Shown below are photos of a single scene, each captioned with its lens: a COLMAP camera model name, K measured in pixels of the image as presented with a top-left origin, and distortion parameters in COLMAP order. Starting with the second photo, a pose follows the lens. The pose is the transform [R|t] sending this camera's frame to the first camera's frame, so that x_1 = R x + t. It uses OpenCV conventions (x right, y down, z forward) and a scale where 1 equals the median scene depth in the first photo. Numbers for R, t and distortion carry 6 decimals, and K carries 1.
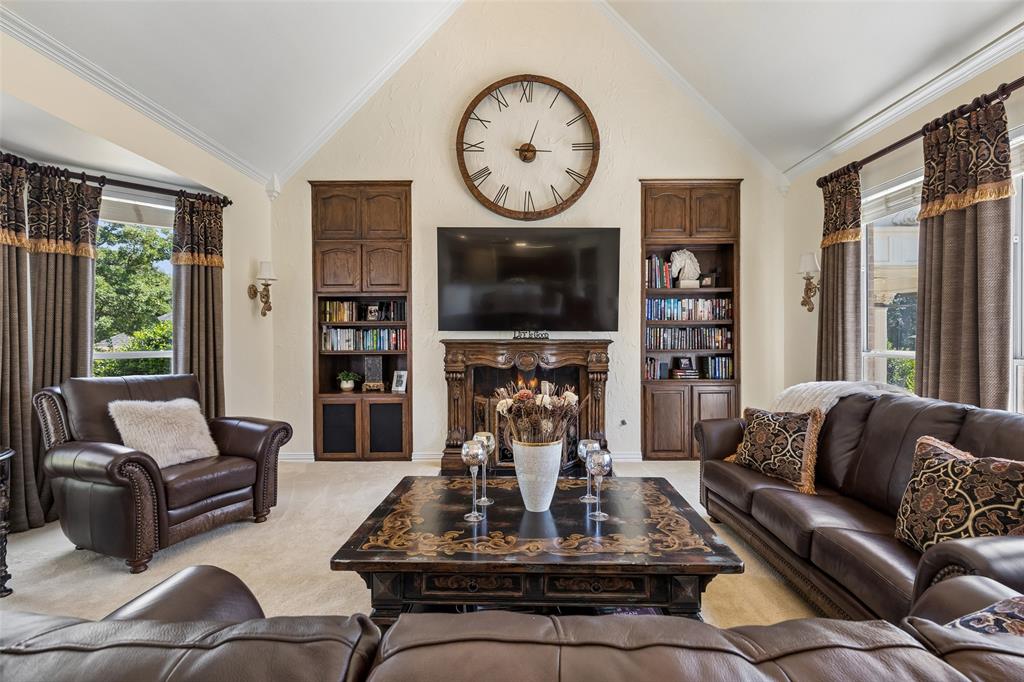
lens RADIAL K [[467.7, 0, 533.6], [0, 467.7, 333.1], [0, 0, 1]] dist [0.010411, -0.001953]
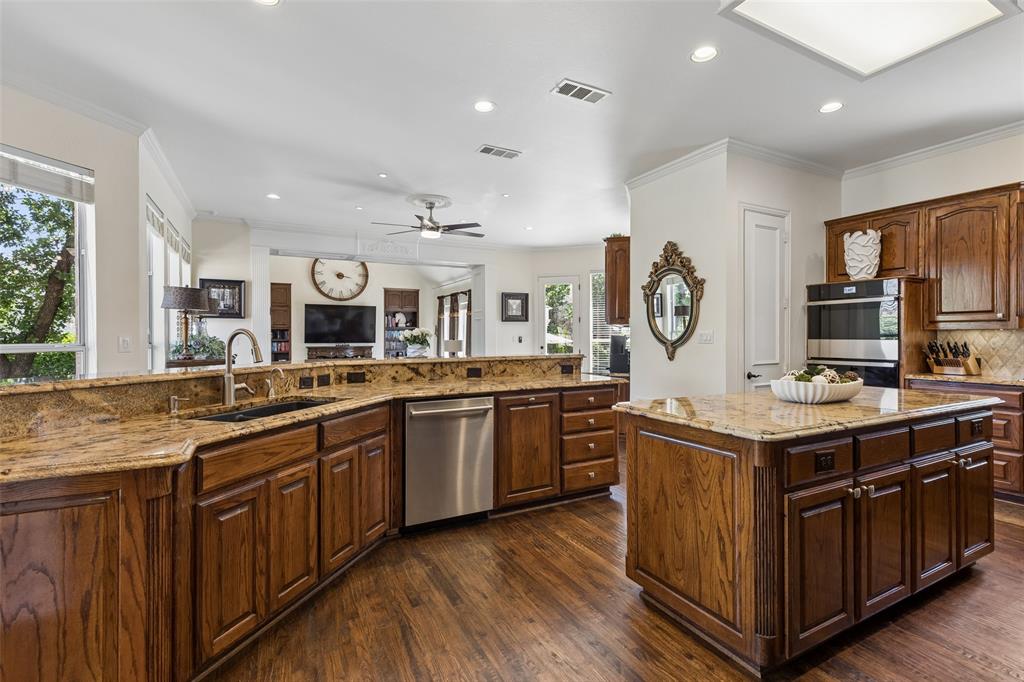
lens RADIAL K [[467.7, 0, 510.4], [0, 467.7, 337.7], [0, 0, 1]] dist [0.010411, -0.001953]
pose [[0.896825, -0.002303, 0.442379, -0.324375], [0.001943, 0.999997, 0.001268, -0.035815], [-0.442381, -0.000278, 0.896827, -1.812313]]
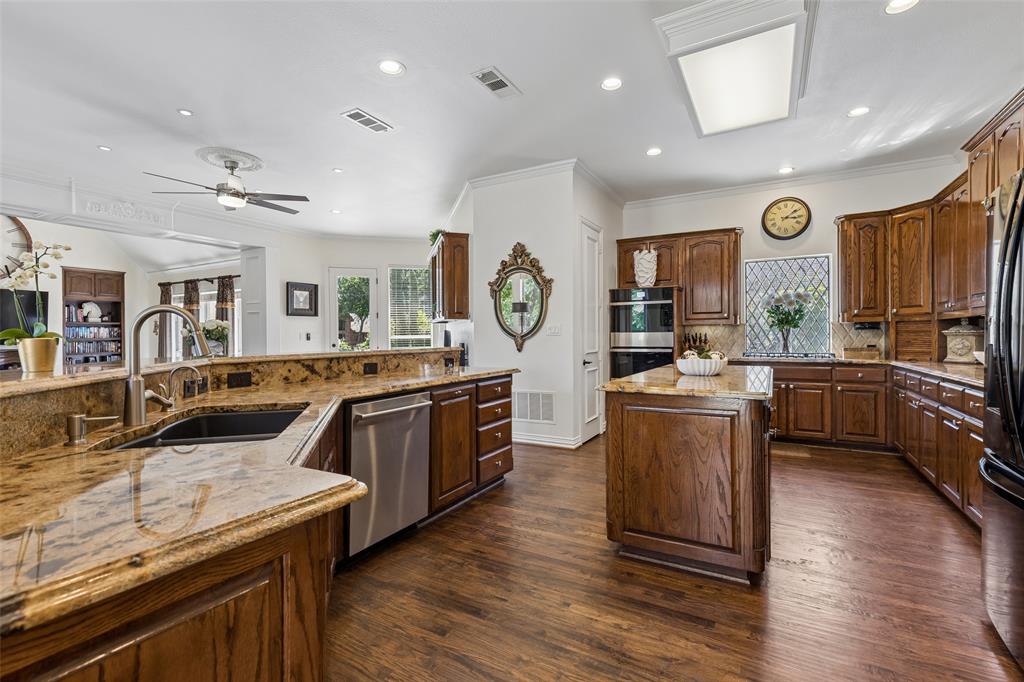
lens RADIAL K [[467.7, 0, 513.6], [0, 467.7, 336.6], [0, 0, 1]] dist [0.010411, -0.001953]
pose [[0.509279, -0.004278, 0.860591, -0.505051], [0.007132, 0.999974, 0.000751, -0.022721], [-0.860572, 0.005755, 0.509297, -1.619990]]
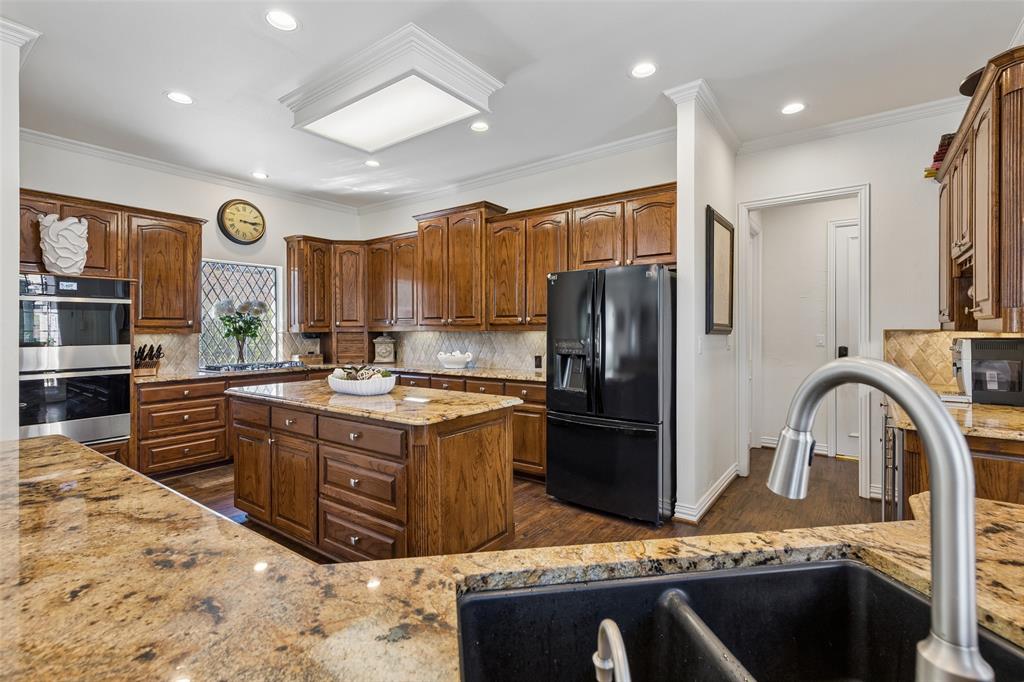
lens RADIAL K [[467.7, 0, 522.1], [0, 467.7, 327.7], [0, 0, 1]] dist [0.010411, -0.001953]
pose [[-0.796257, 0.006877, 0.604920, -0.361467], [0.005923, 0.999976, -0.003572, -0.050981], [-0.604930, 0.000739, -0.796278, -1.156693]]
